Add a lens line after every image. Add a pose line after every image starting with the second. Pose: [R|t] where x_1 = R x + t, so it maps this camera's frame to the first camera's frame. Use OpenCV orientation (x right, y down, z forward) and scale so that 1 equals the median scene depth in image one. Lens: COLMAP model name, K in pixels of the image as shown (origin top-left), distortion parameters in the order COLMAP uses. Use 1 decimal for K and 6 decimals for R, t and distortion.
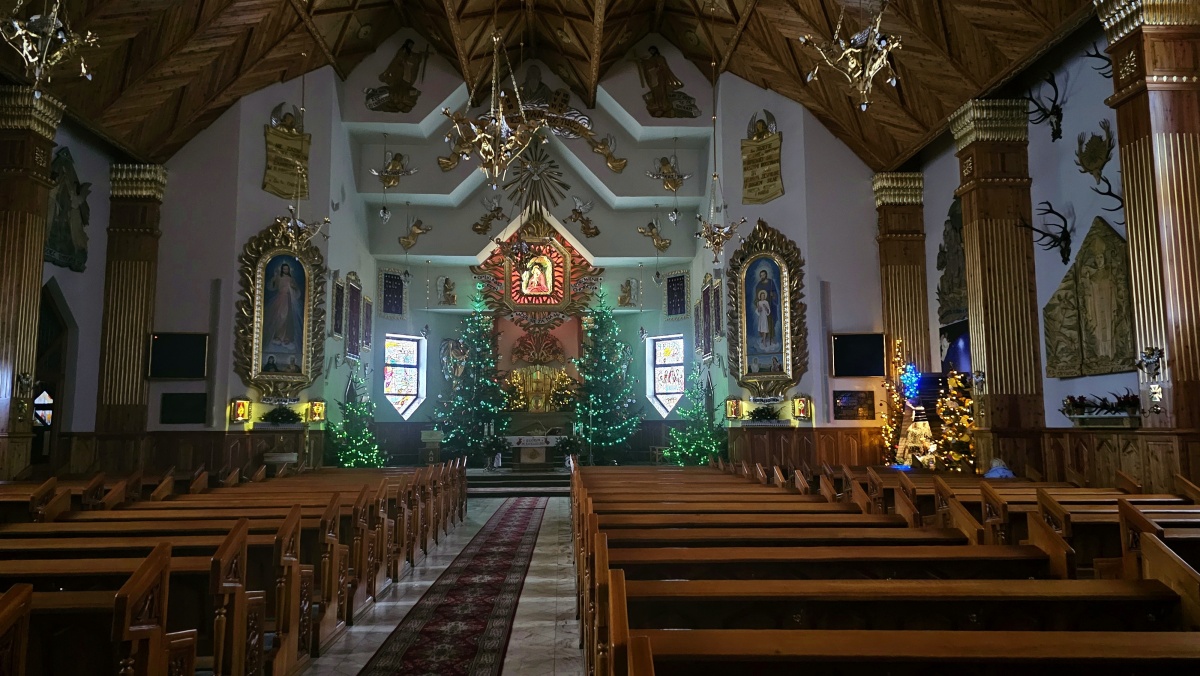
lens RADIAL K [[808.3, 0, 593.9], [0, 808.3, 336.6], [0, 0, 1]] dist [0.062519, -0.045154]
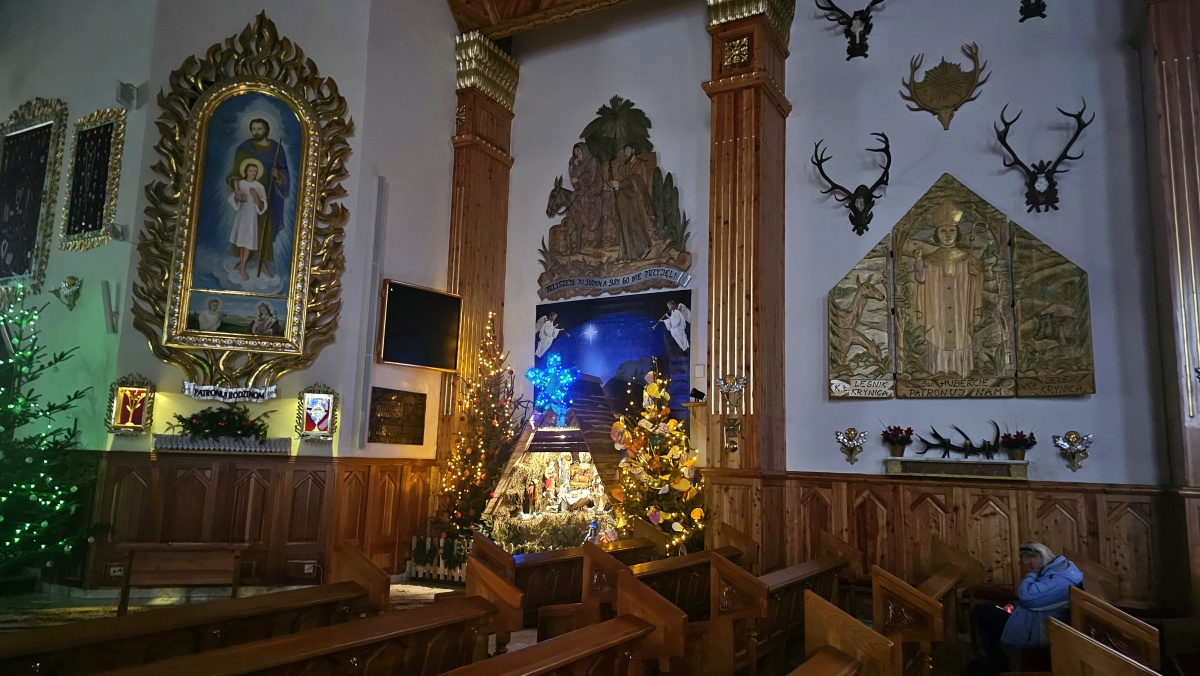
lens RADIAL K [[808.3, 0, 612.3], [0, 808.3, 340.9], [0, 0, 1]] dist [0.062519, -0.045154]
pose [[0.518098, 0.150435, 0.841988, -0.063635], [-0.128760, 0.986911, -0.097099, 0.063653], [-0.845574, -0.058107, 0.530687, 0.556977]]
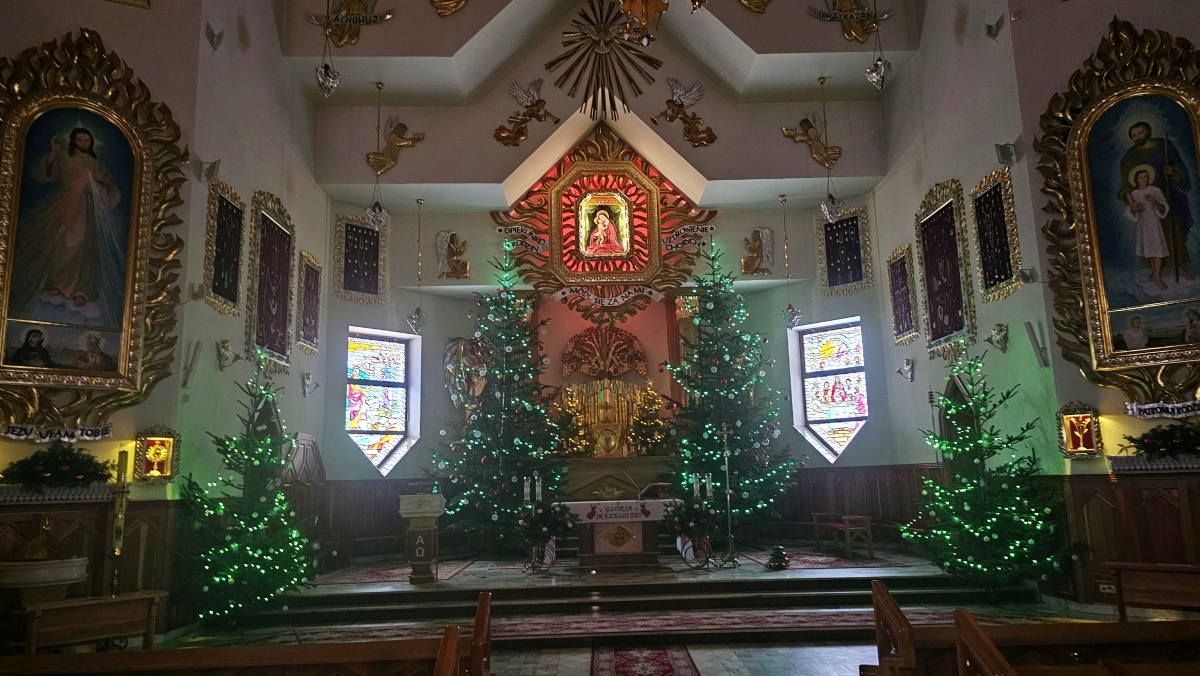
lens RADIAL K [[808.3, 0, 601.2], [0, 808.3, 342.6], [0, 0, 1]] dist [0.062519, -0.045154]
pose [[0.999548, -0.025179, -0.016446, -0.083651], [0.024116, 0.997790, -0.061910, 0.060460], [0.017968, 0.061486, 0.997946, 0.532787]]
